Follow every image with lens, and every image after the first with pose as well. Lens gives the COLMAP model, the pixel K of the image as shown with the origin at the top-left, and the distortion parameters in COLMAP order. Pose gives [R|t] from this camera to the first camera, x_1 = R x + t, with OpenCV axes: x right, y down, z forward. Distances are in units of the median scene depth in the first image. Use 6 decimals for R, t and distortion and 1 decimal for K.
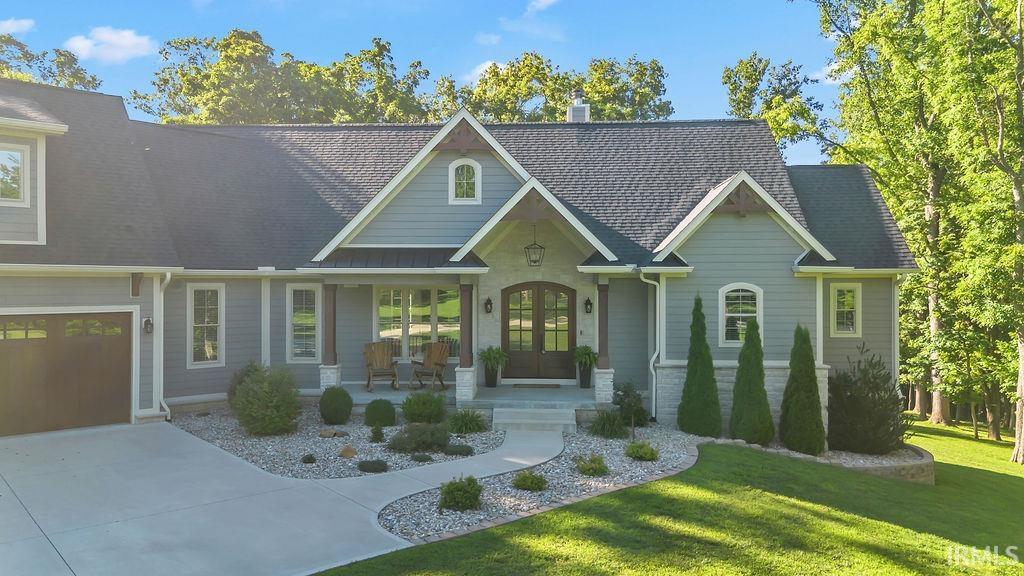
lens RADIAL K [[721.9, 0, 512.0], [0, 721.9, 288.0], [0, 0, 1]] dist [0.084477, -0.094261]
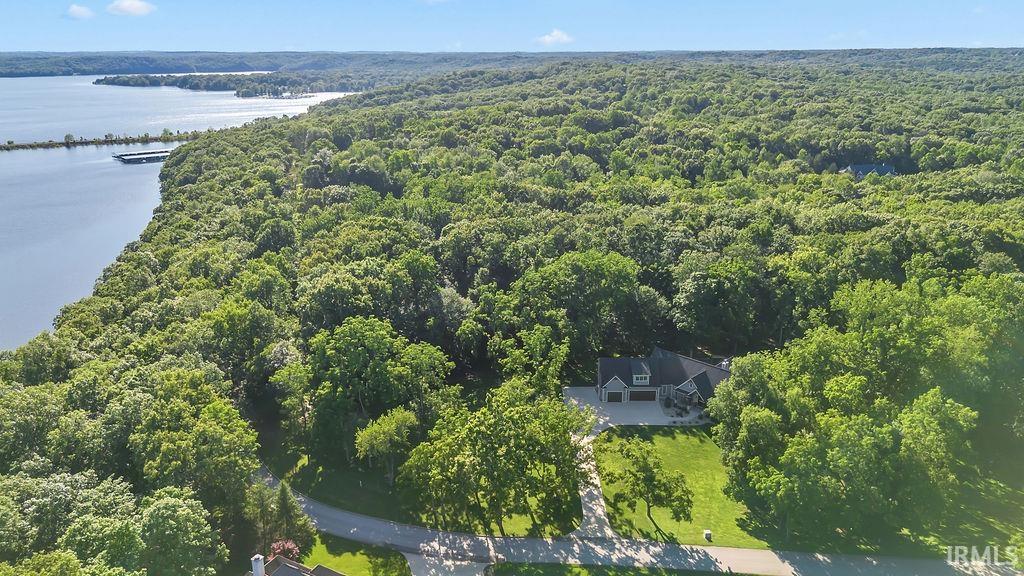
lens RADIAL K [[721.9, 0, 512.0], [0, 721.9, 288.0], [0, 0, 1]] dist [0.084477, -0.094261]
pose [[0.734626, 0.187586, -0.652025, 3.987868], [0.001460, 0.960580, 0.278001, -3.859387], [0.678471, -0.205179, 0.705392, -6.627298]]
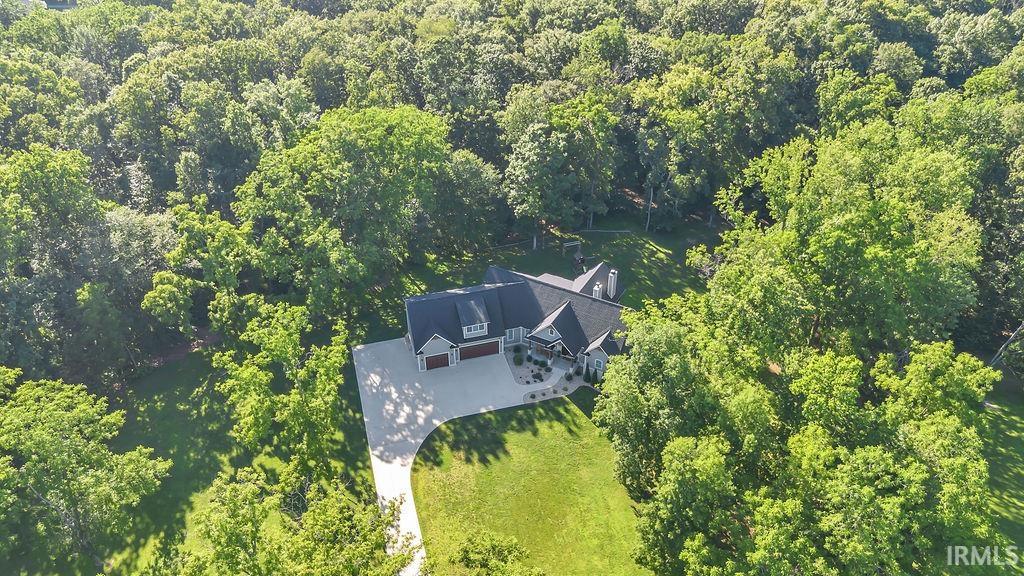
lens RADIAL K [[721.9, 0, 512.0], [0, 721.9, 288.0], [0, 0, 1]] dist [0.084477, -0.094261]
pose [[0.893951, 0.243822, -0.376034, 1.751349], [0.008718, 0.829435, 0.558536, -3.710162], [0.448079, -0.502582, 0.739349, -3.215058]]
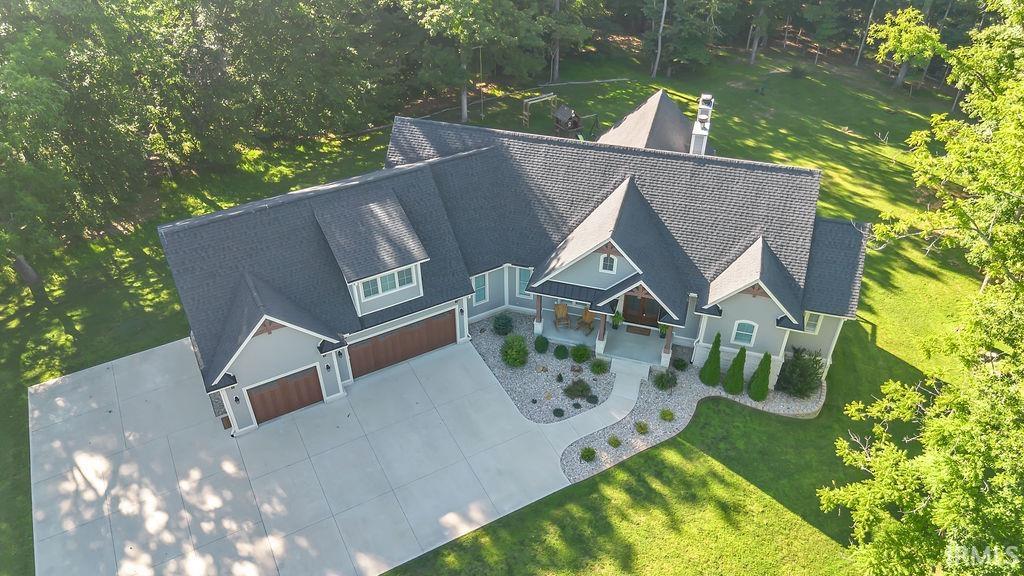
lens RADIAL K [[693.9, 0, 512.0], [0, 693.9, 288.0], [0, 0, 1]] dist [0.000793, 0.329367]
pose [[0.972304, 0.139240, -0.187715, 0.044489], [0.003761, 0.793740, 0.608245, -1.300823], [0.233689, -0.592106, 0.771233, -0.566262]]
